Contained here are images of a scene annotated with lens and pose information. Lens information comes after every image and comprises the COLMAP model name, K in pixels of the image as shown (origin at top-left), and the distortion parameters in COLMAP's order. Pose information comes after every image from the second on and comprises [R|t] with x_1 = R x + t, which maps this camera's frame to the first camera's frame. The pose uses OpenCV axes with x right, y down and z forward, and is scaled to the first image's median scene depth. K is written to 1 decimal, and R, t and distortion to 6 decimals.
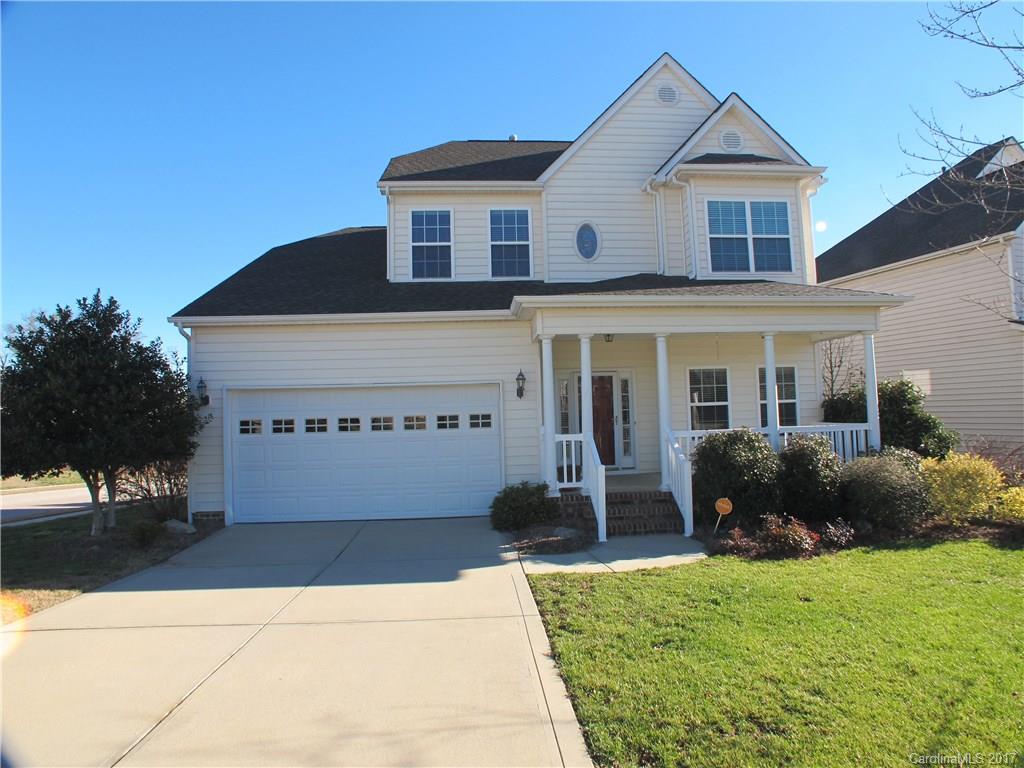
lens RADIAL K [[626.1, 0, 512.0], [0, 626.1, 384.0], [0, 0, 1]] dist [-0.103399, 0.051605]
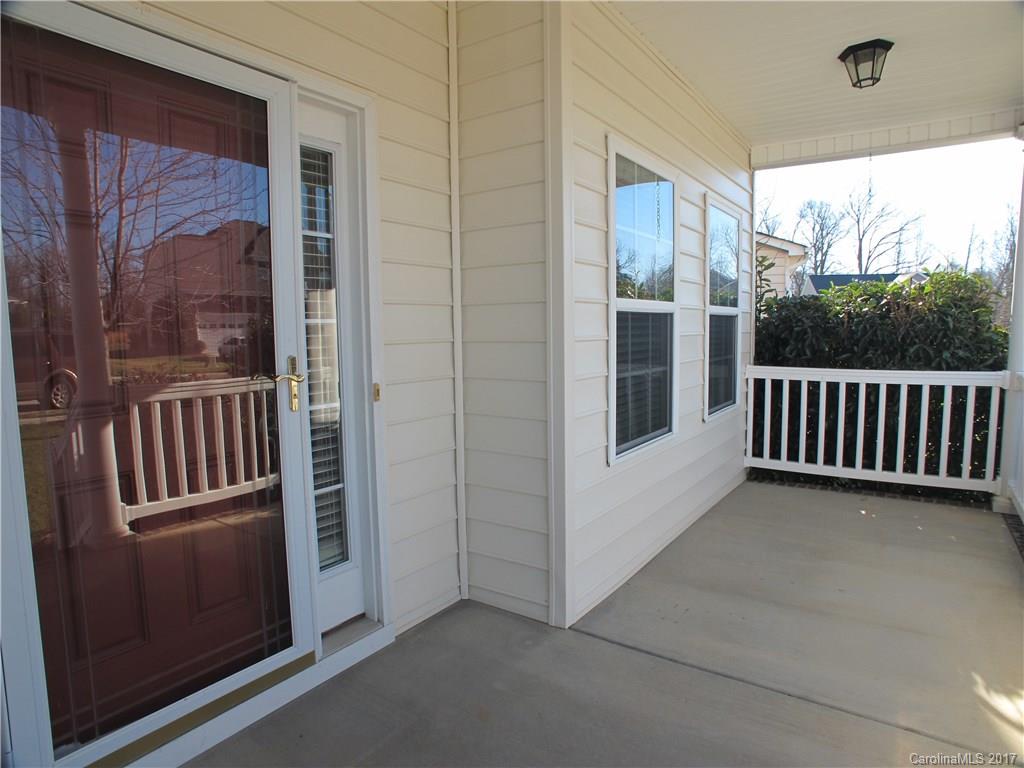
lens RADIAL K [[626.1, 0, 512.0], [0, 626.1, 384.0], [0, 0, 1]] dist [-0.103399, 0.051605]
pose [[0.600570, -0.059906, 0.797325, 0.079063], [-0.045268, 0.993042, 0.108709, 0.041063], [-0.798290, -0.101381, 0.593680, 0.934090]]
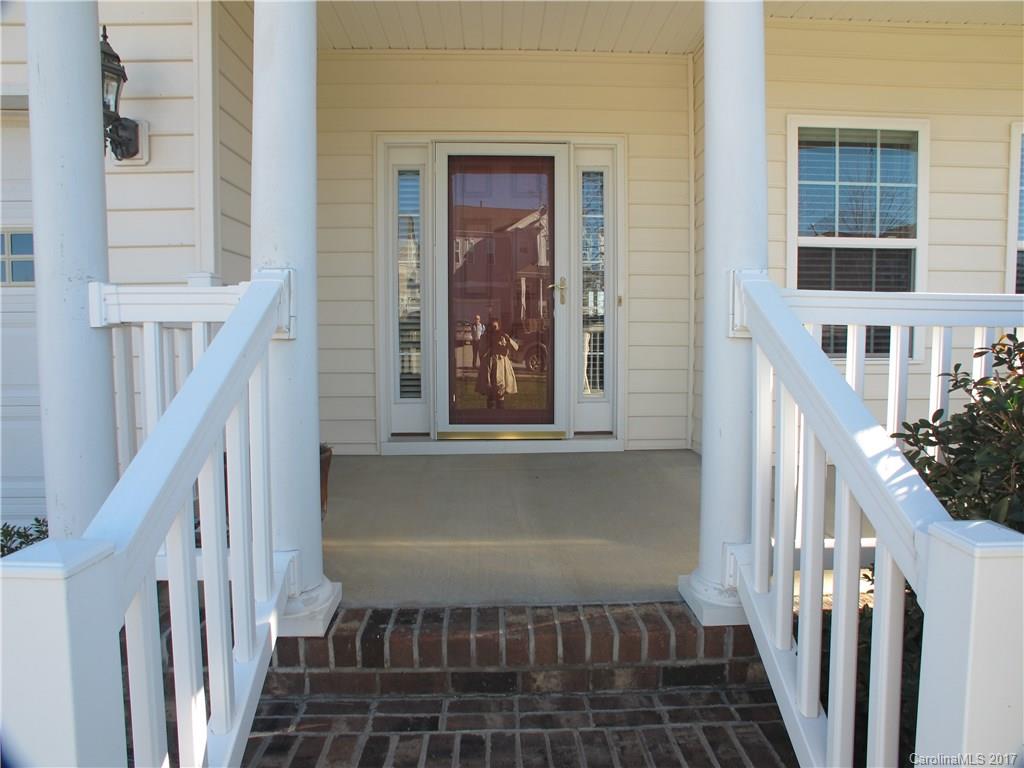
lens RADIAL K [[626.1, 0, 512.0], [0, 626.1, 384.0], [0, 0, 1]] dist [-0.103399, 0.051605]
pose [[0.998963, 0.026255, -0.037207, 0.167807], [-0.021563, 0.992379, 0.121321, 0.073457], [0.040108, -0.120393, 0.991916, 0.722401]]
